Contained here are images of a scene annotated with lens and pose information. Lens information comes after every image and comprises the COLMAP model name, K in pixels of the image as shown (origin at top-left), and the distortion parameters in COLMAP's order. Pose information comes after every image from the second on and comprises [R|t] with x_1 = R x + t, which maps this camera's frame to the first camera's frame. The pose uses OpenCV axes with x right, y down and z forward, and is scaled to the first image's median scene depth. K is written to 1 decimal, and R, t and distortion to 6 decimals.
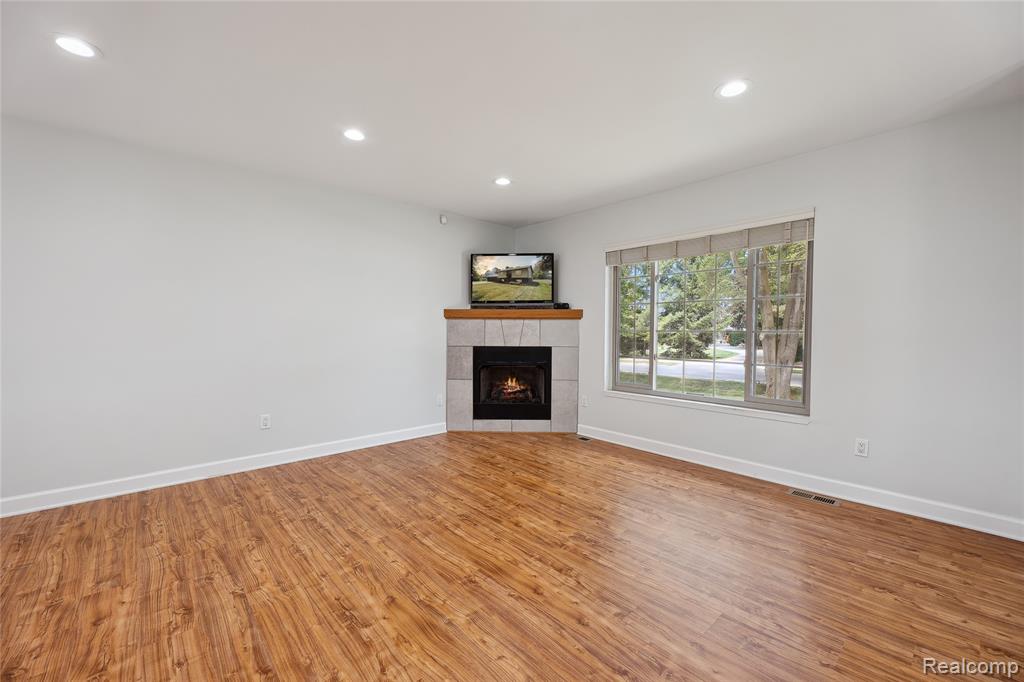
lens RADIAL K [[415.3, 0, 513.7], [0, 415.3, 344.1], [0, 0, 1]] dist [-0.000049, -0.000201]
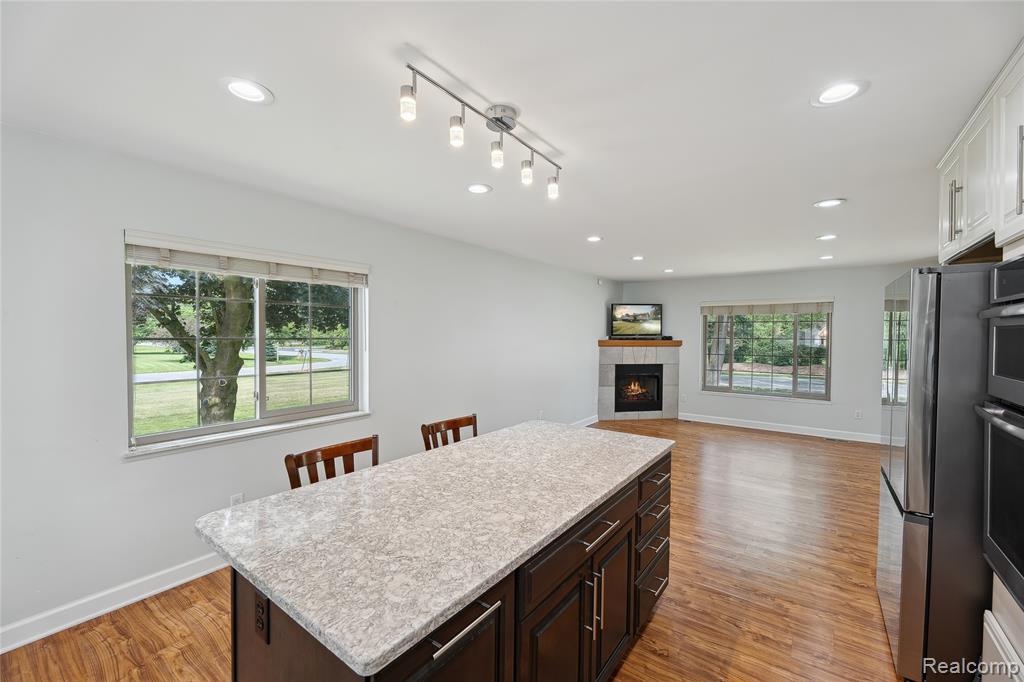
lens RADIAL K [[415.3, 0, 513.7], [0, 415.3, 344.1], [0, 0, 1]] dist [-0.000049, -0.000201]
pose [[0.979543, -0.002892, 0.201215, -0.775357], [0.005581, 0.999903, -0.012798, -0.051719], [-0.201158, 0.013659, 0.979463, -0.428847]]
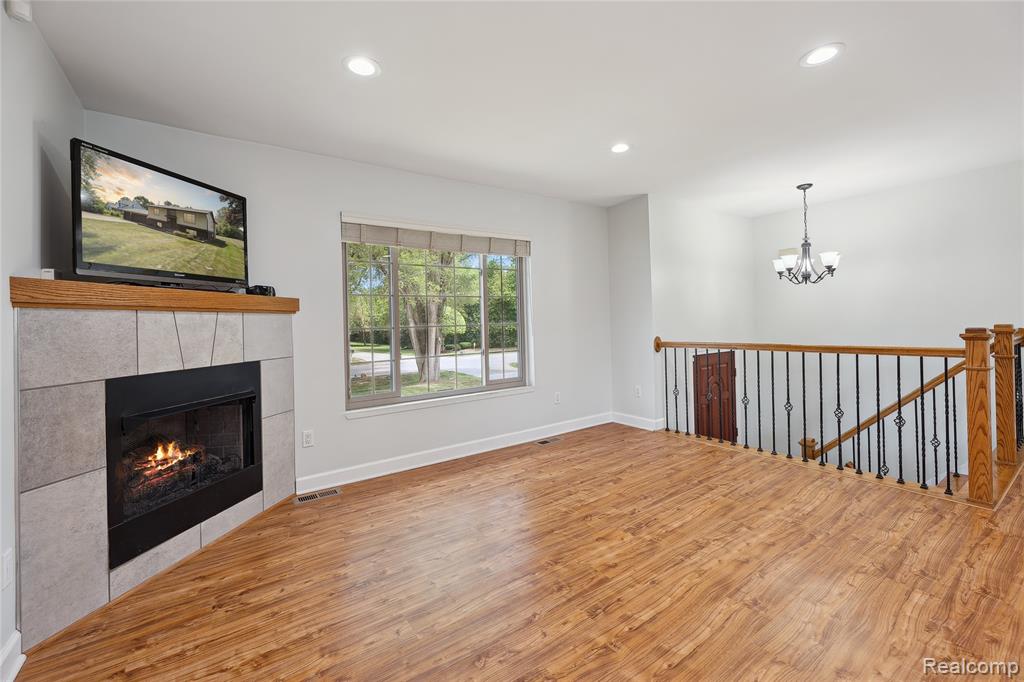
lens RADIAL K [[424.8, 0, 515.2], [0, 424.8, 317.0], [0, 0, 1]] dist [0.000747, -0.000127]
pose [[0.118423, 0.004735, 0.992952, -0.446911], [0.064620, 0.997832, -0.012465, -0.023597], [-0.990858, 0.065641, 0.117860, 0.572279]]
